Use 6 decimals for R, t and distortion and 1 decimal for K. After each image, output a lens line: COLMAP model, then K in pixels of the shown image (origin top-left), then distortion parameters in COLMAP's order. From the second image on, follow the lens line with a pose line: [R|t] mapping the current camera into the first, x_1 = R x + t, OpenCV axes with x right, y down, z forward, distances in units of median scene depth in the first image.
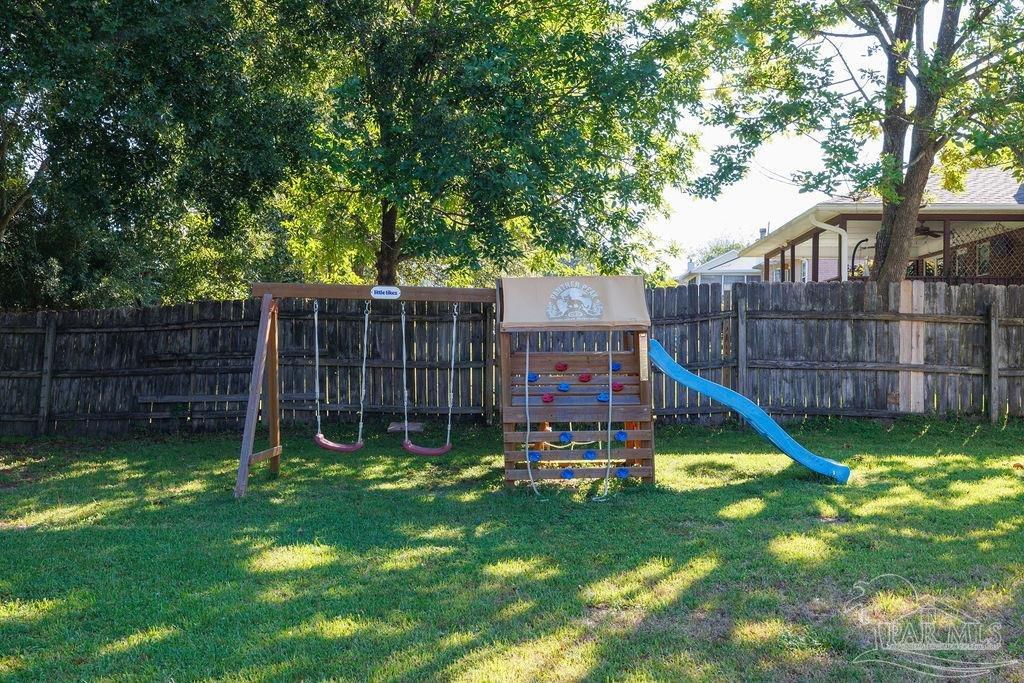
lens RADIAL K [[1030.2, 0, 512.8], [0, 1030.2, 343.0], [0, 0, 1]] dist [0.014374, 0.000000]
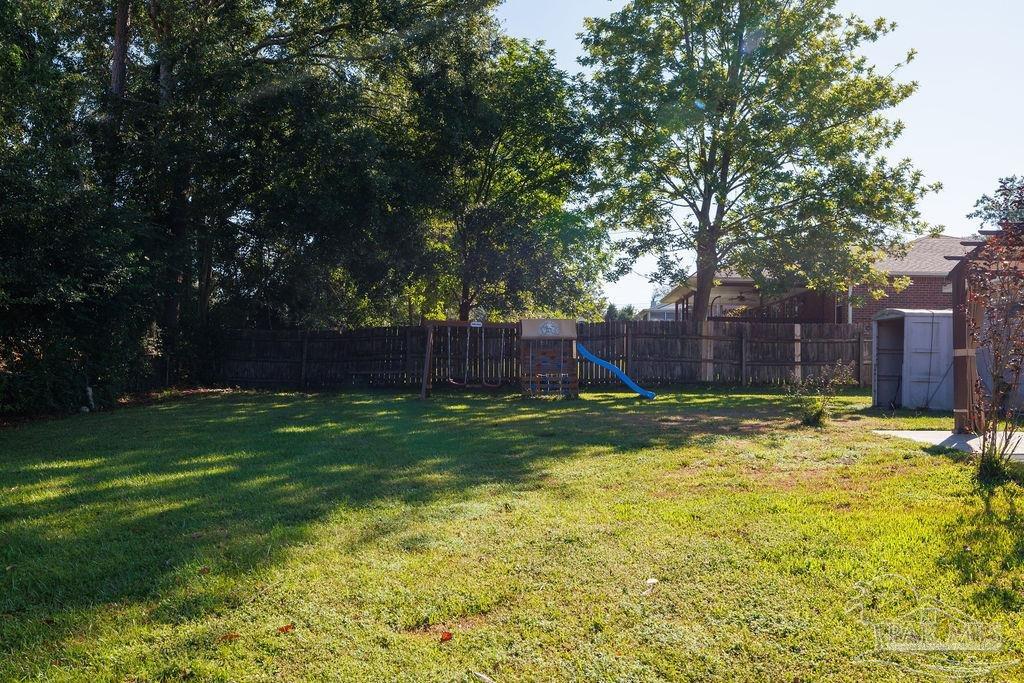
lens RADIAL K [[825.6, 0, 510.7], [0, 825.6, 340.8], [0, 0, 1]] dist [0.000527, -0.000041]
pose [[0.999822, 0.010361, -0.015791, -0.000766], [-0.010798, 0.999555, -0.027817, 0.034822], [0.015496, 0.027982, 0.999488, -0.743920]]
